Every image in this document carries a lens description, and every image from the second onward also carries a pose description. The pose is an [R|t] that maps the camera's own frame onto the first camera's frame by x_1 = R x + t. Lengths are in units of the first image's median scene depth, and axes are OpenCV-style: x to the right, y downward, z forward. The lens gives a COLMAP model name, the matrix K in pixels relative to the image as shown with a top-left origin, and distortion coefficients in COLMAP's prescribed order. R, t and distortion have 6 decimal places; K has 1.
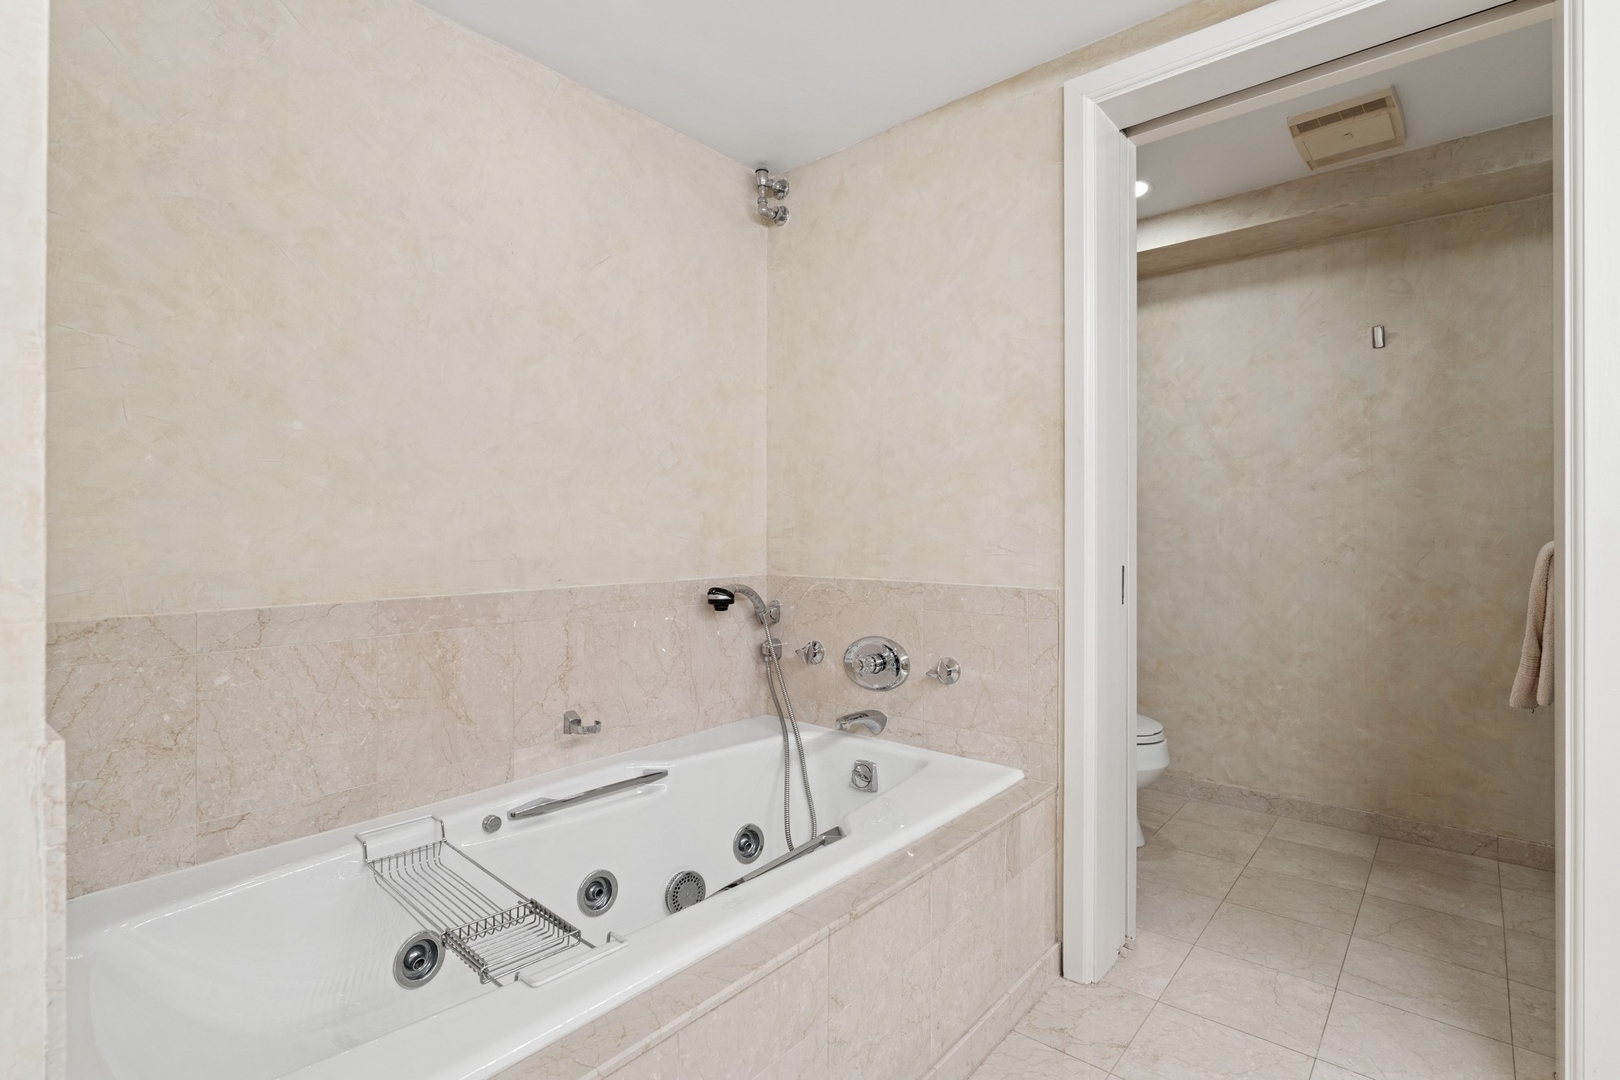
lens RADIAL K [[770.0, 0, 805.6], [0, 770.0, 527.1], [0, 0, 1]] dist [-0.009035, 0.001083]
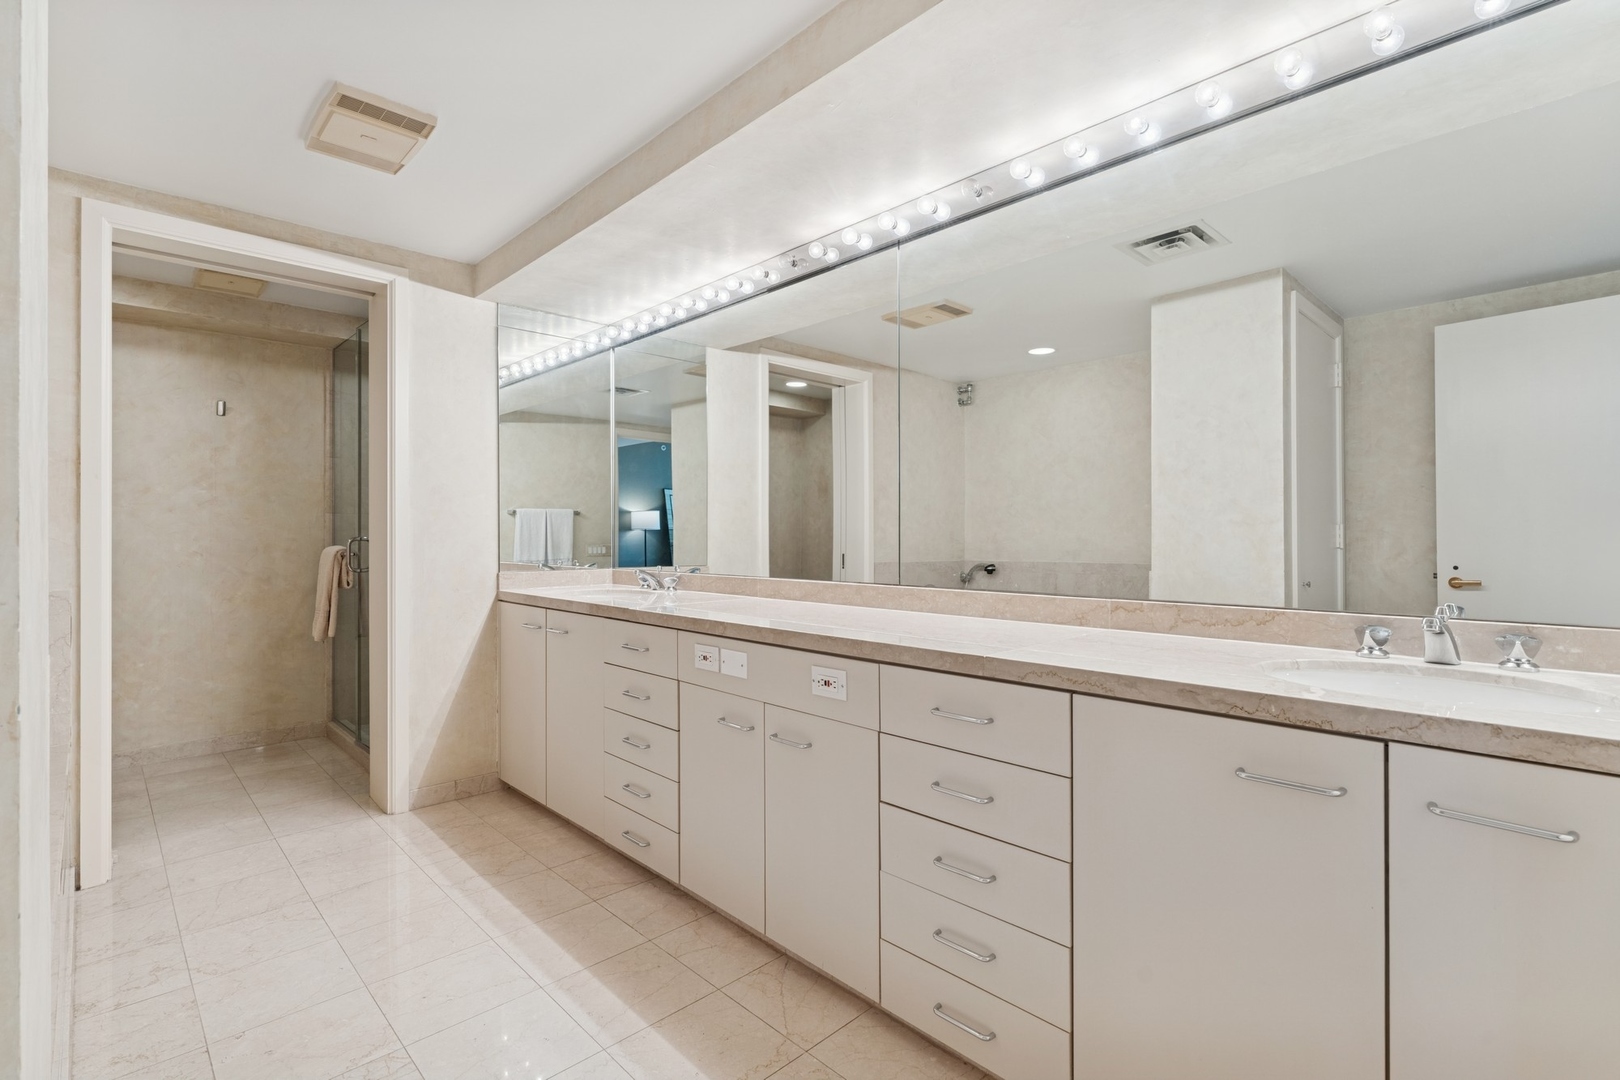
lens RADIAL K [[745.1, 0, 806.3], [0, 745.1, 533.4], [0, 0, 1]] dist [-0.001833, -0.000559]
pose [[0.087304, 0.002824, 0.996178, -0.567969], [-0.000827, 0.999996, -0.002763, -0.008554], [-0.996181, -0.000583, 0.087306, -0.230992]]
